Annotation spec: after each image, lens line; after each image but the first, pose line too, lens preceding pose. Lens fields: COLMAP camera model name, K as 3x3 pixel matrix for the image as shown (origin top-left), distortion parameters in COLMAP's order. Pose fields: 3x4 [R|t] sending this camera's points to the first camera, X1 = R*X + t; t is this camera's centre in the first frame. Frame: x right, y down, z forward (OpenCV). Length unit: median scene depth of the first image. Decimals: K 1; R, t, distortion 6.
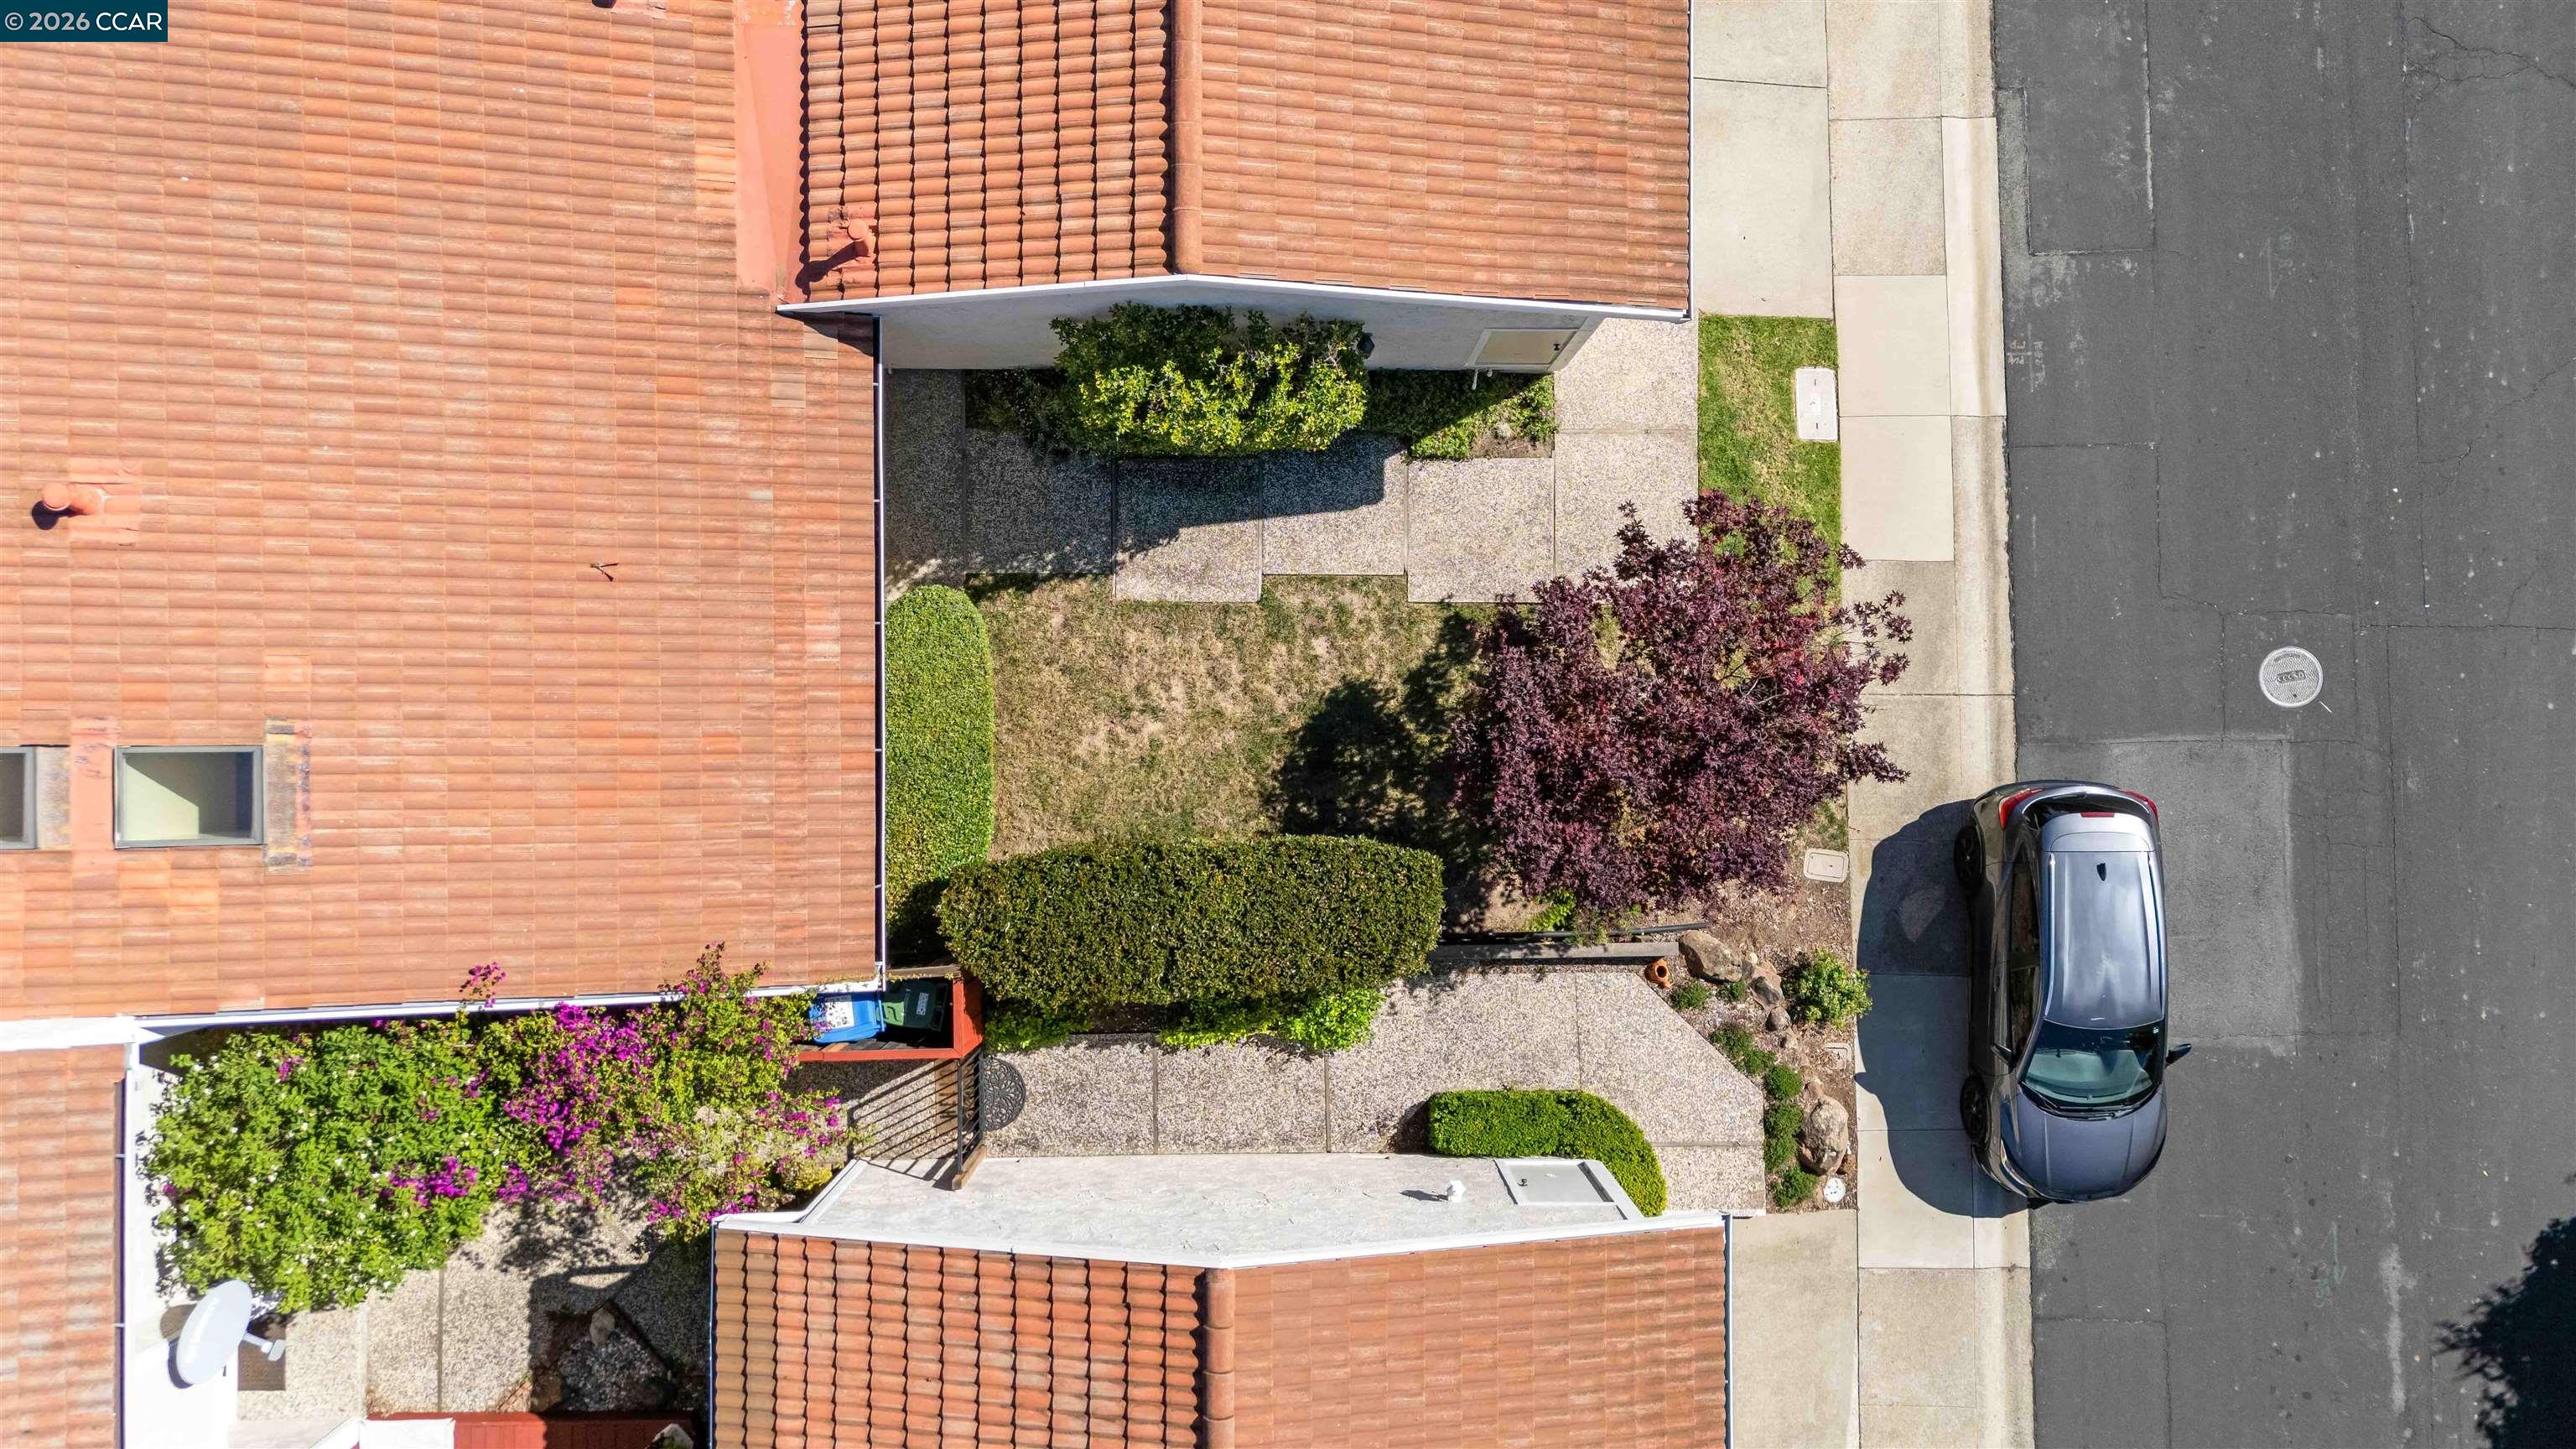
lens RADIAL K [[1939.6, 0, 1274.5], [0, 1939.6, 728.5], [0, 0, 1]] dist [0.041682, -0.009608]
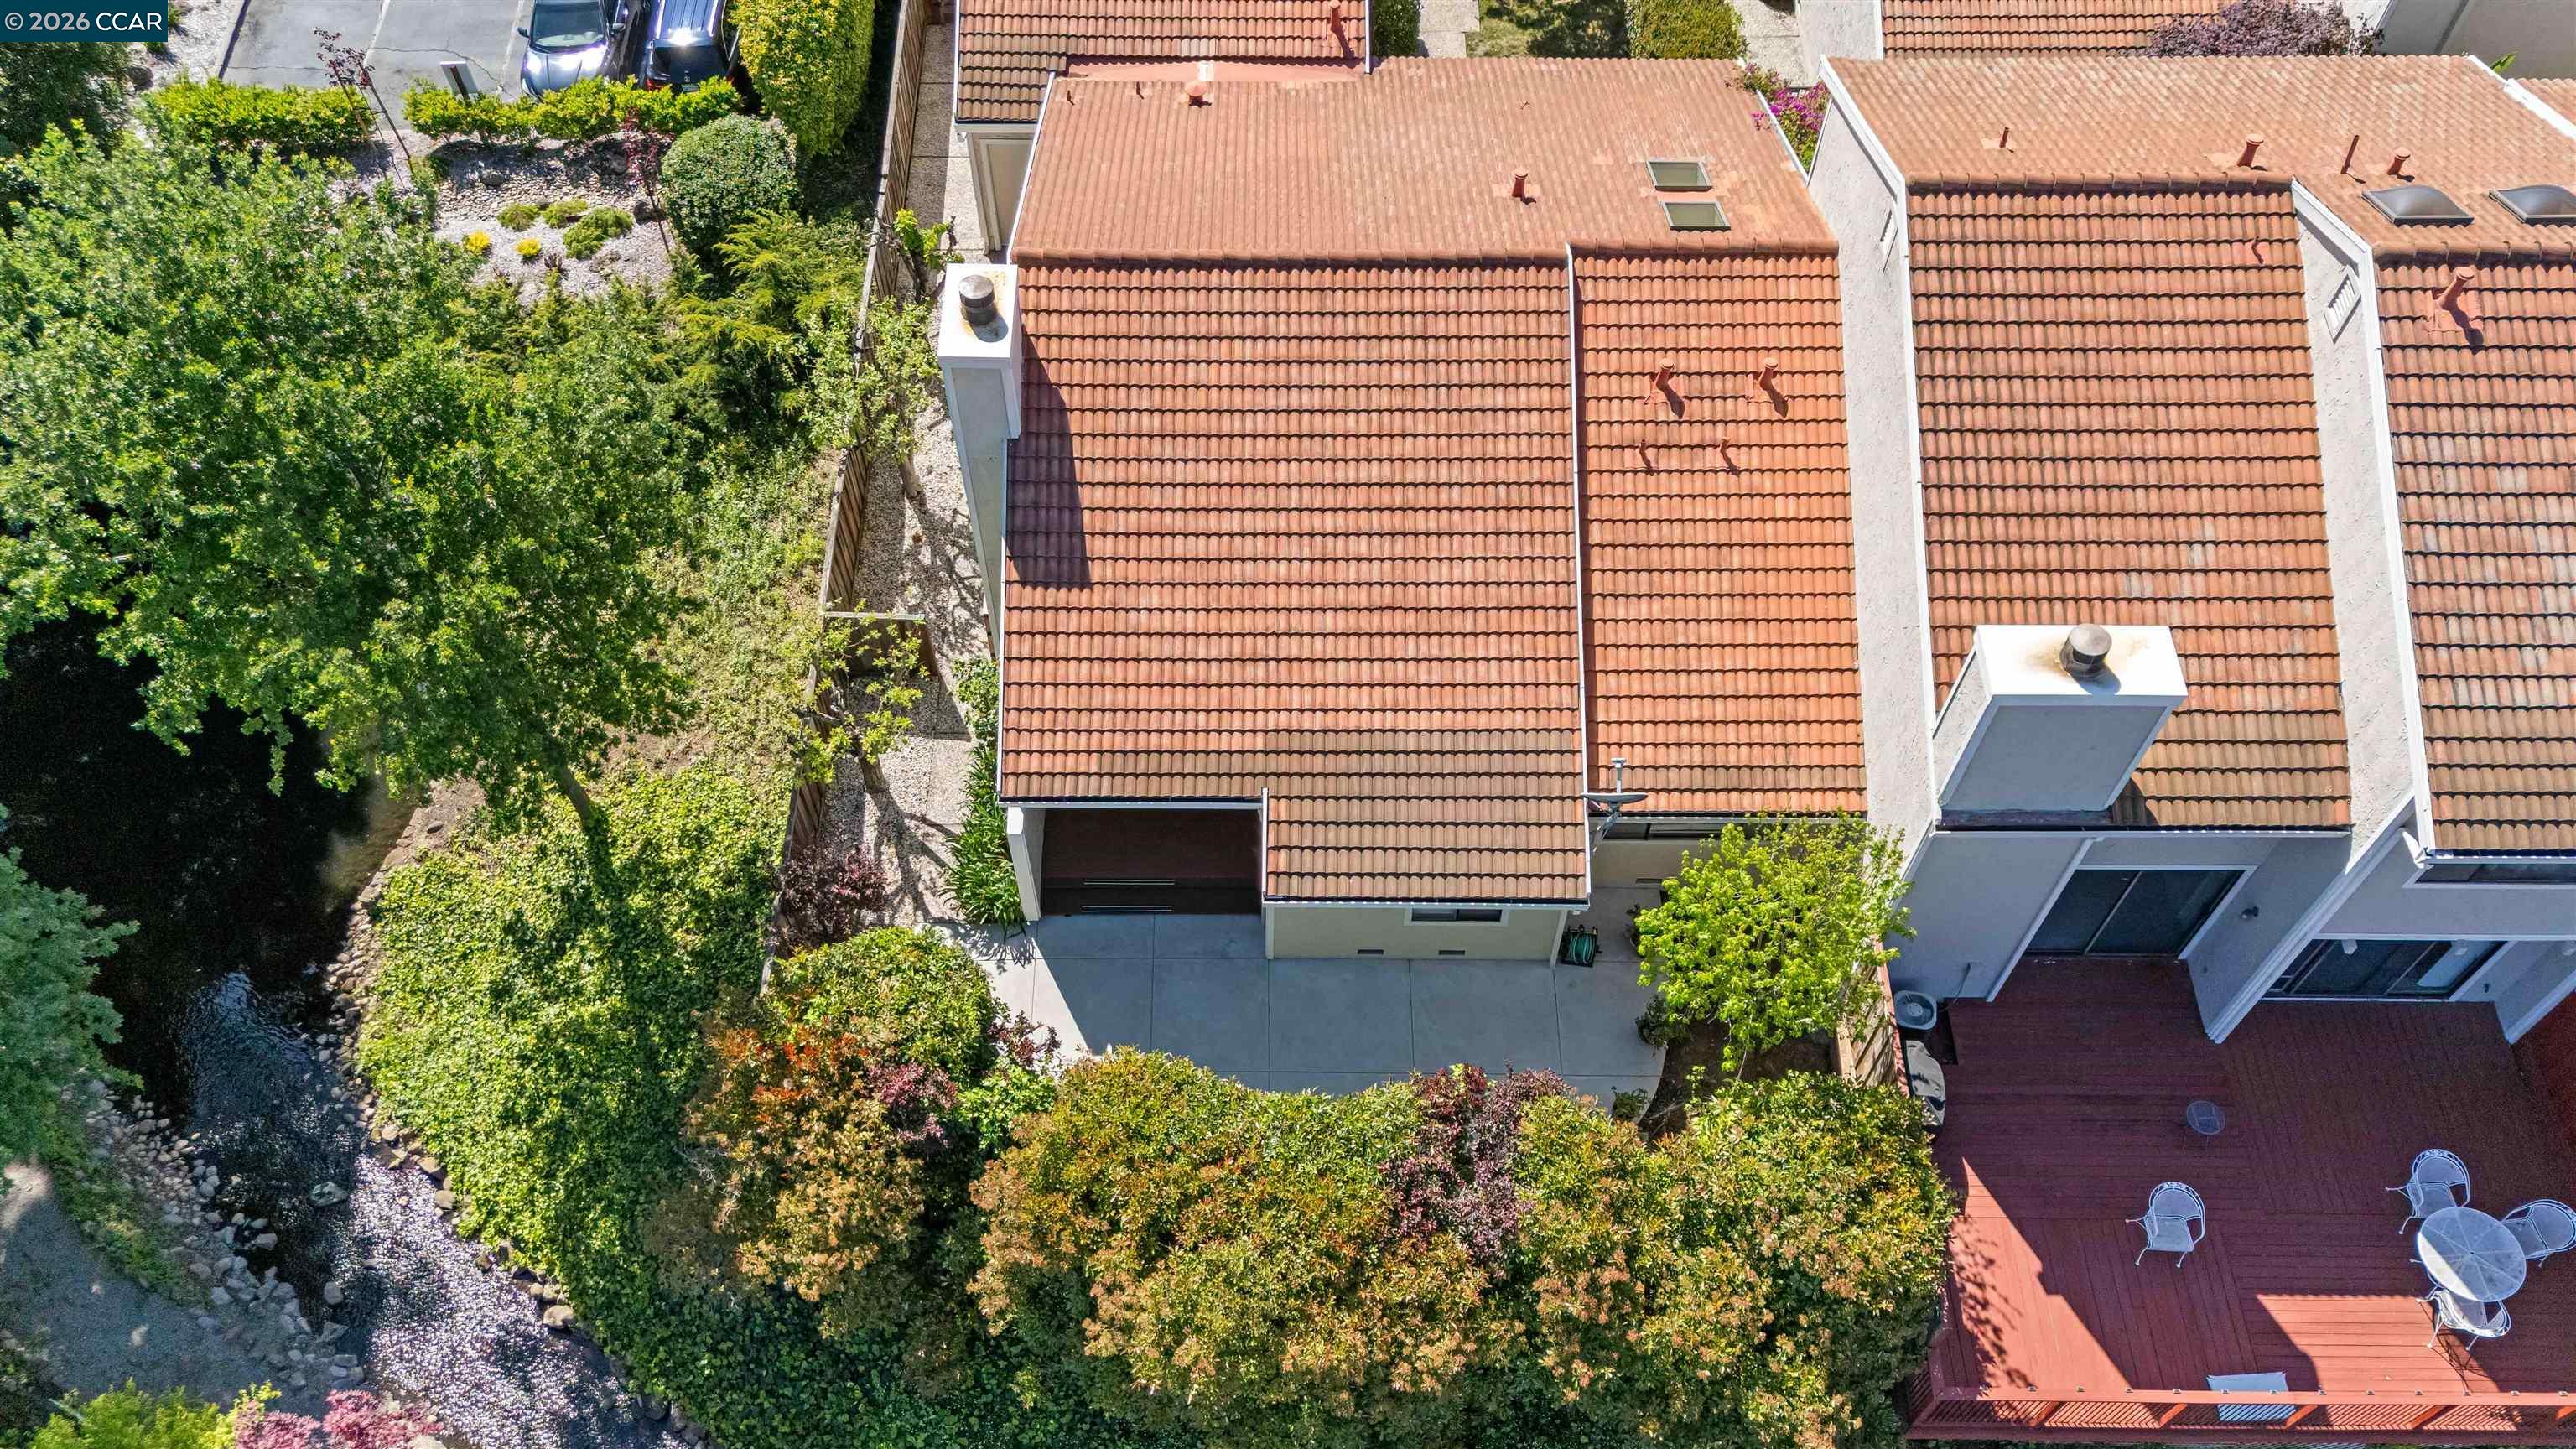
lens RADIAL K [[2005.2, 0, 1243.8], [0, 2005.2, 1058.3], [0, 0, 1]] dist [0.022107, -0.003948]
pose [[0.010081, -0.878727, 0.477219, -1.684450], [0.999943, 0.007228, -0.007814, -0.267239], [0.003417, 0.477271, 0.878750, -0.176450]]
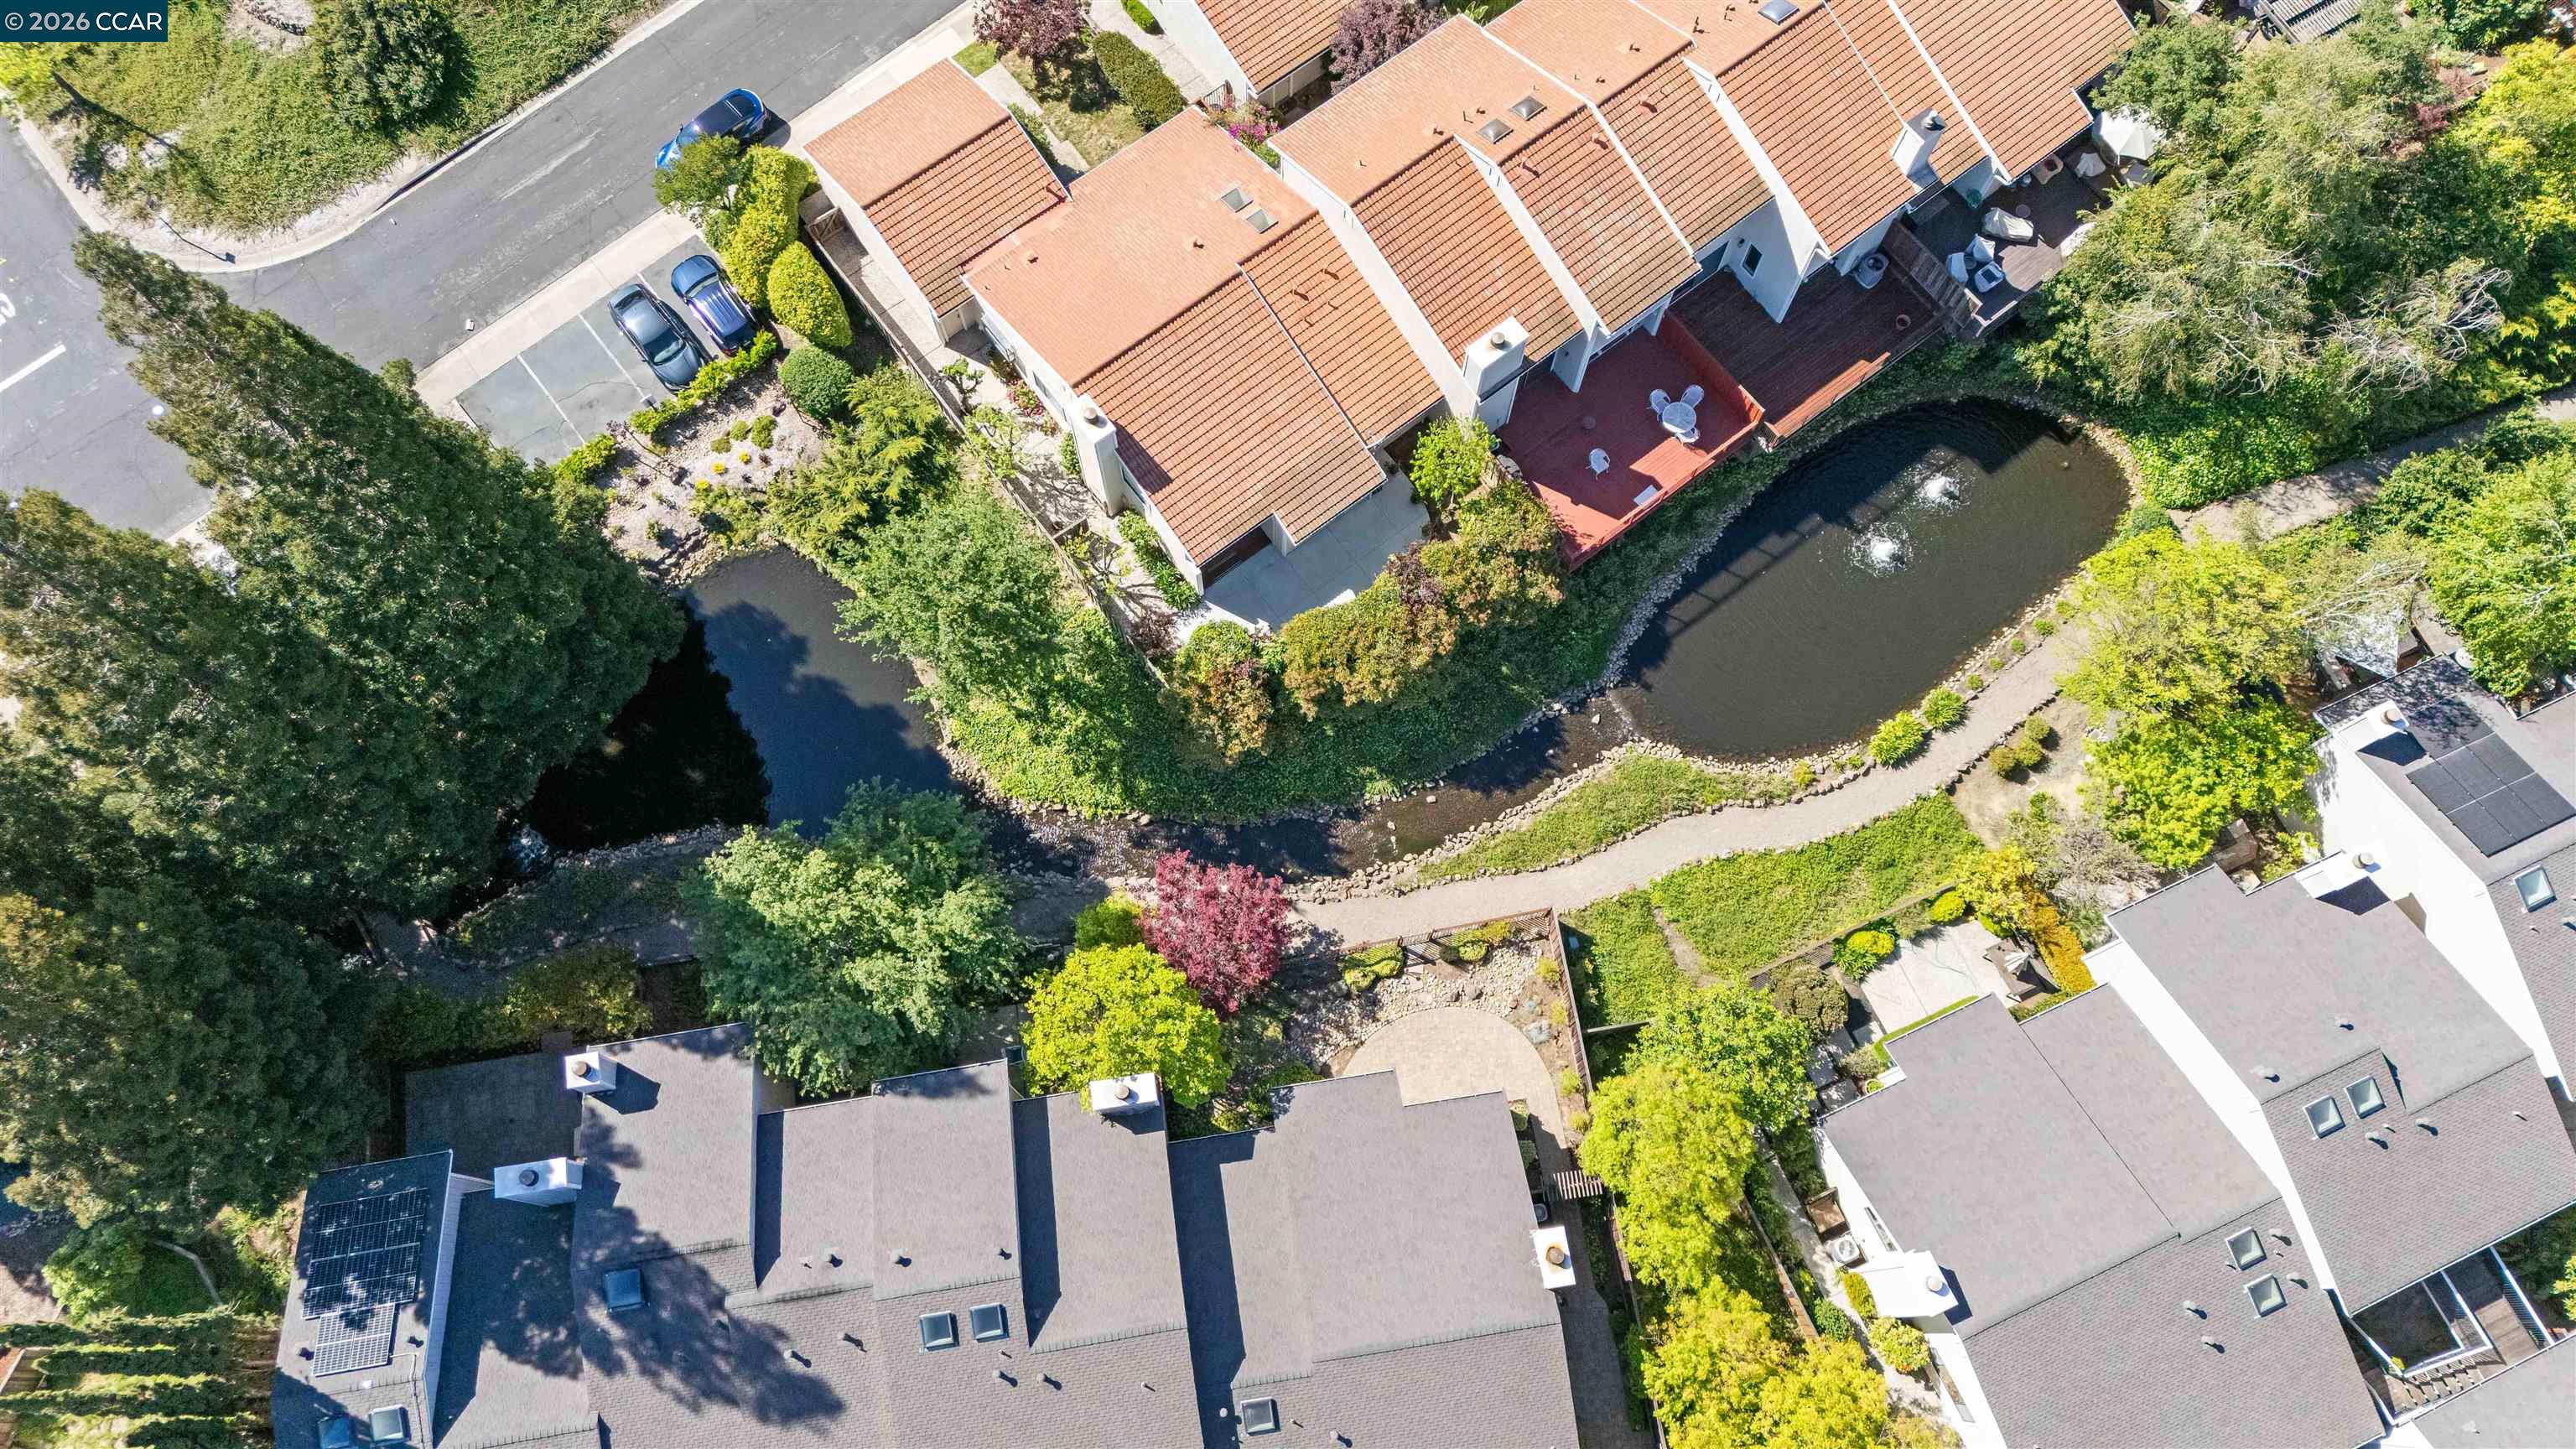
lens RADIAL K [[1915.4, 0, 1287.8], [0, 1915.4, 768.2], [0, 0, 1]] dist [0.046149, -0.001842]
pose [[-0.605517, -0.764211, 0.222105, -2.037783], [0.795775, -0.578046, 0.180570, -1.111103], [-0.009607, 0.286084, 0.958156, -2.224649]]
